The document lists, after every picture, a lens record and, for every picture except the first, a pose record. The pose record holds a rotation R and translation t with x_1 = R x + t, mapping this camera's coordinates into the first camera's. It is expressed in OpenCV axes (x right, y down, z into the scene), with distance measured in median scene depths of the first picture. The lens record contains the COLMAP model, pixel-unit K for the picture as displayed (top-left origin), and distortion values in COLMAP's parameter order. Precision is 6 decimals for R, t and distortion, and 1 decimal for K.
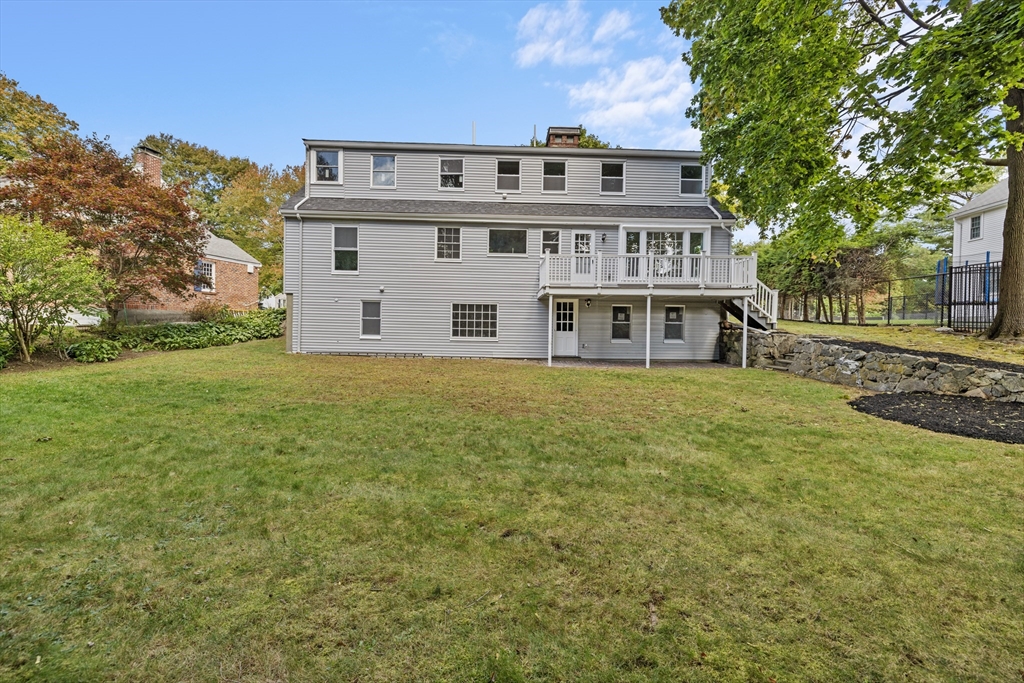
lens RADIAL K [[429.9, 0, 506.0], [0, 429.9, 336.5], [0, 0, 1]] dist [-0.000046, -0.000268]
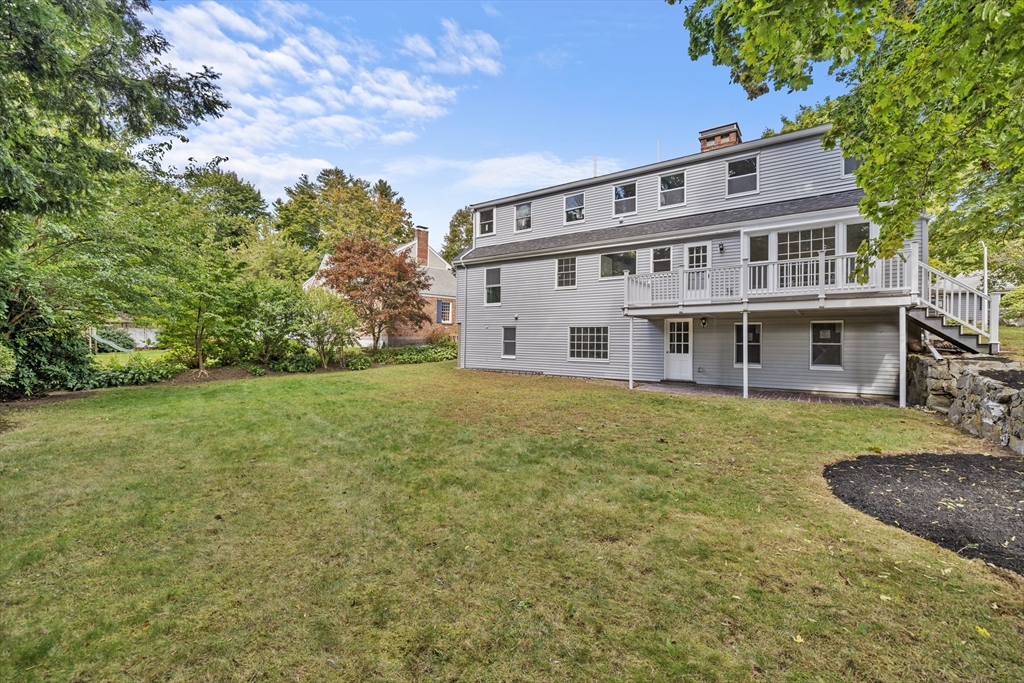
lens RADIAL K [[429.9, 0, 506.0], [0, 429.9, 336.5], [0, 0, 1]] dist [-0.000046, -0.000268]
pose [[0.796059, -0.015698, -0.605015, 0.402622], [-0.014313, 0.998896, -0.044750, -0.001893], [0.605050, 0.044283, 0.794955, 0.040496]]
